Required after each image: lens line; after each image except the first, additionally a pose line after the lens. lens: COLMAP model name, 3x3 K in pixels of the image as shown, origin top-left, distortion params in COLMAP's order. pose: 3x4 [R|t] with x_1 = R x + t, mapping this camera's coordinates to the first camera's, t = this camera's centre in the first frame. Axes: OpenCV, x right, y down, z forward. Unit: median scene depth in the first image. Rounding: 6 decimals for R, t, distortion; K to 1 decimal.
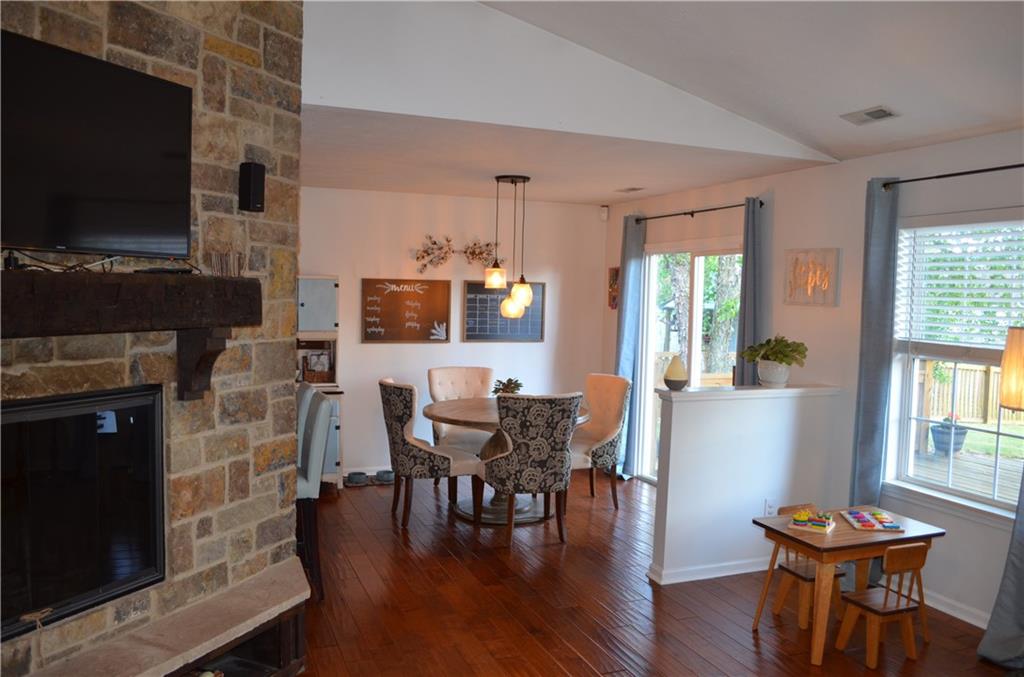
lens RADIAL K [[807.1, 0, 519.4], [0, 807.1, 348.3], [0, 0, 1]] dist [-0.075720, -0.001745]
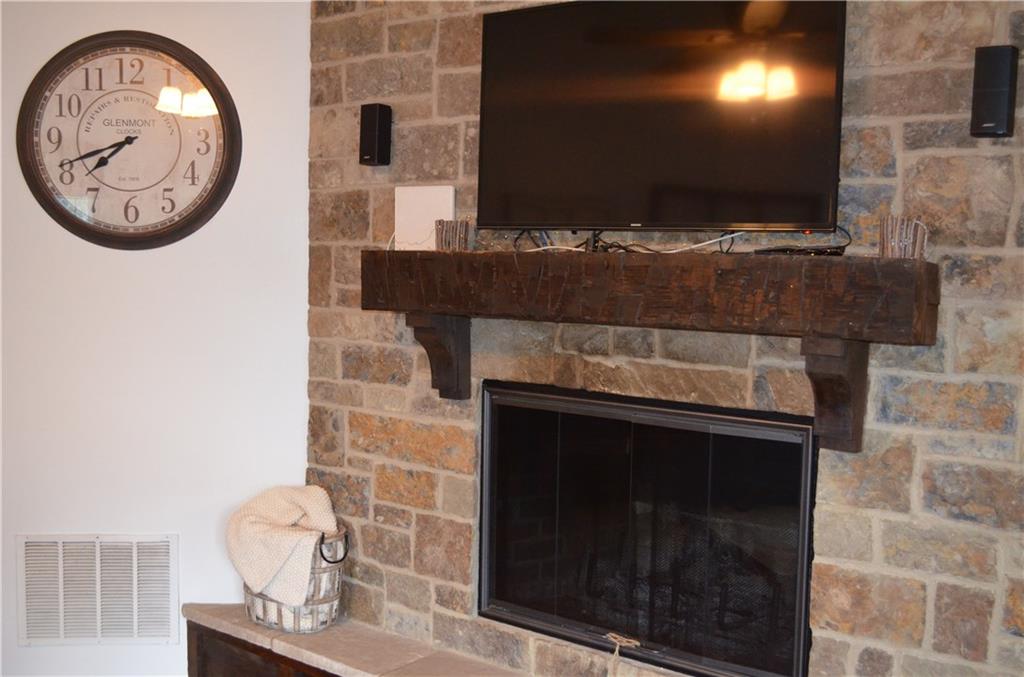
lens RADIAL K [[1062.1, 0, 510.1], [0, 1062.1, 342.8], [0, 0, 1]] dist [-0.062374, 0.009022]
pose [[-0.238602, 0.045875, -0.970033, 0.436189], [-0.095676, 0.992913, 0.070491, -0.051850], [0.966393, 0.109629, -0.232522, 0.864277]]
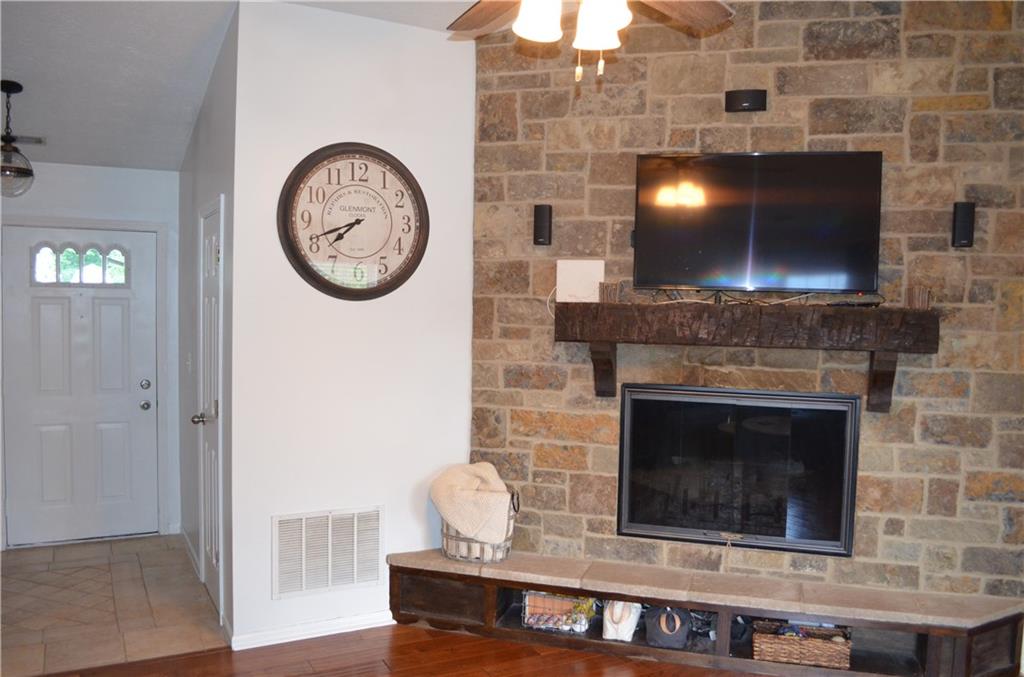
lens RADIAL K [[822.4, 0, 511.6], [0, 822.4, 344.2], [0, 0, 1]] dist [-0.075545, -0.001535]
pose [[0.112141, 0.031054, -0.993207, 0.665632], [-0.085993, 0.996065, 0.021434, -0.013793], [0.989964, 0.083006, 0.114370, 0.292225]]
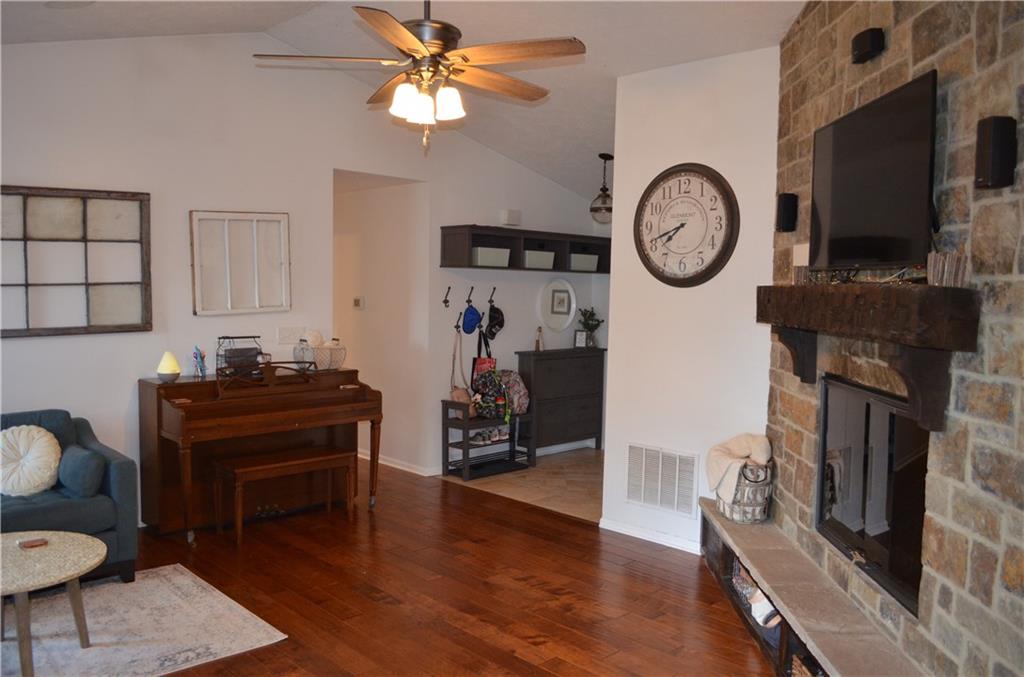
lens RADIAL K [[807.1, 0, 519.4], [0, 807.1, 348.3], [0, 0, 1]] dist [-0.075720, -0.001745]
pose [[-0.922485, -0.011528, -0.385862, 0.299536], [-0.066801, 0.989242, 0.130148, -0.095363], [0.380210, 0.145835, -0.913330, 1.480177]]
